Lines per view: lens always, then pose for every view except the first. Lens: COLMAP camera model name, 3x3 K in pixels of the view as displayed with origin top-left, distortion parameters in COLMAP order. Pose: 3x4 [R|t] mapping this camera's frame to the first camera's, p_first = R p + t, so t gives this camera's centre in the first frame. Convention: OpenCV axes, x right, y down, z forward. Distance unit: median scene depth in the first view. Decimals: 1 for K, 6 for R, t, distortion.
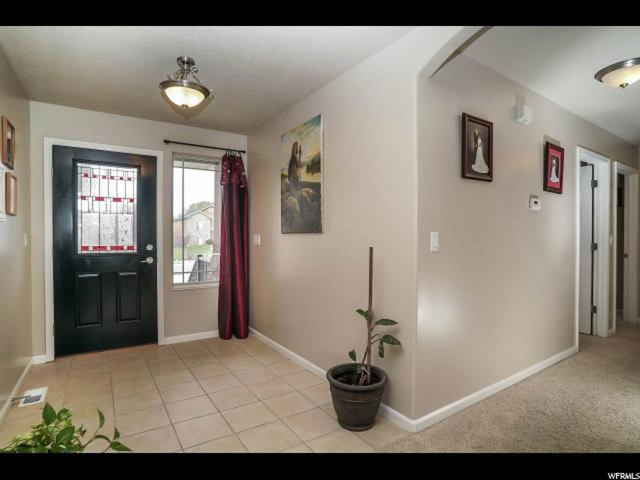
lens RADIAL K [[334.8, 0, 302.6], [0, 334.8, 239.5], [0, 0, 1]] dist [-0.046432, 0.006833]
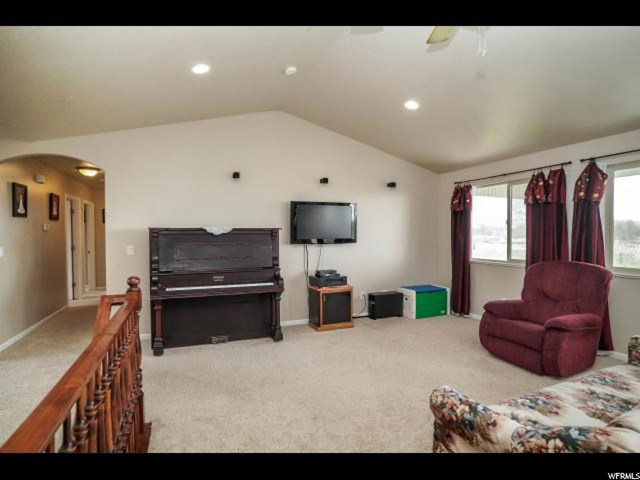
lens RADIAL K [[334.8, 0, 320.5], [0, 334.8, 240.6], [0, 0, 1]] dist [-0.046432, 0.006833]
pose [[0.162063, -0.015376, 0.986661, -0.831483], [0.006742, 0.999873, 0.014474, -0.050923], [-0.986757, 0.004306, 0.162146, -0.811926]]
